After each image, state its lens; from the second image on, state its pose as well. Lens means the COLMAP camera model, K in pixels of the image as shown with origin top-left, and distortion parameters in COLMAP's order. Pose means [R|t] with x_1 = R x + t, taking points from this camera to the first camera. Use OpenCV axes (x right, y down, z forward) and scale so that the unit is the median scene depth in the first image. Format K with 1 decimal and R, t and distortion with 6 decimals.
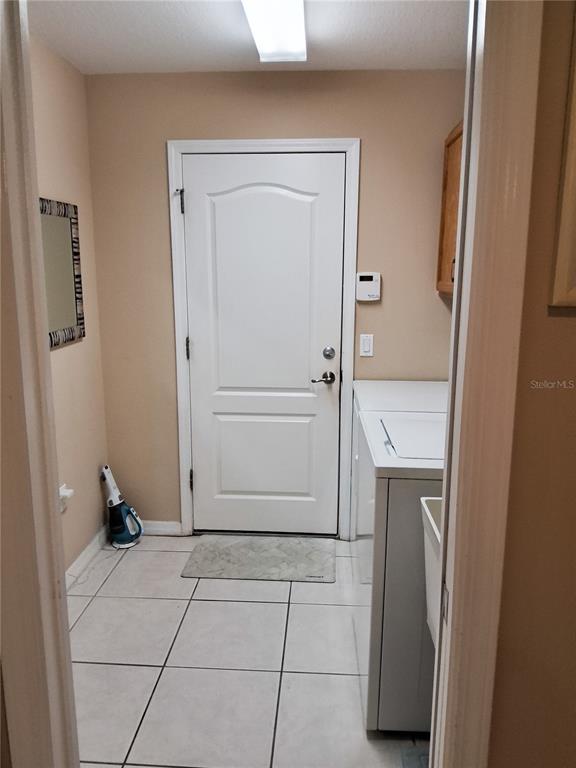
lens RADIAL K [[571.5, 0, 288.0], [0, 571.5, 384.0], [0, 0, 1]] dist [0.098455, -0.166762]
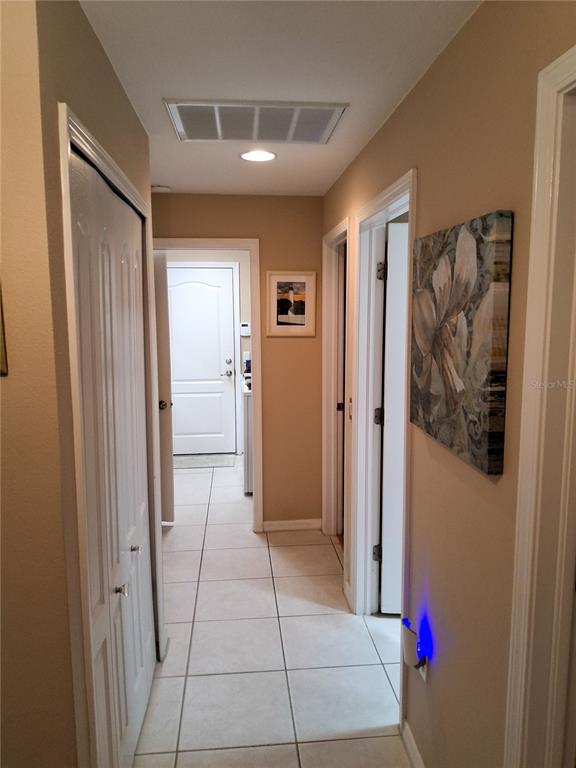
lens RADIAL K [[571.5, 0, 288.0], [0, 571.5, 384.0], [0, 0, 1]] dist [0.098455, -0.166762]
pose [[0.987855, -0.029109, 0.152630, -0.034632], [0.038440, 0.997544, -0.058545, 0.158279], [-0.150551, 0.063701, 0.986548, -1.067649]]
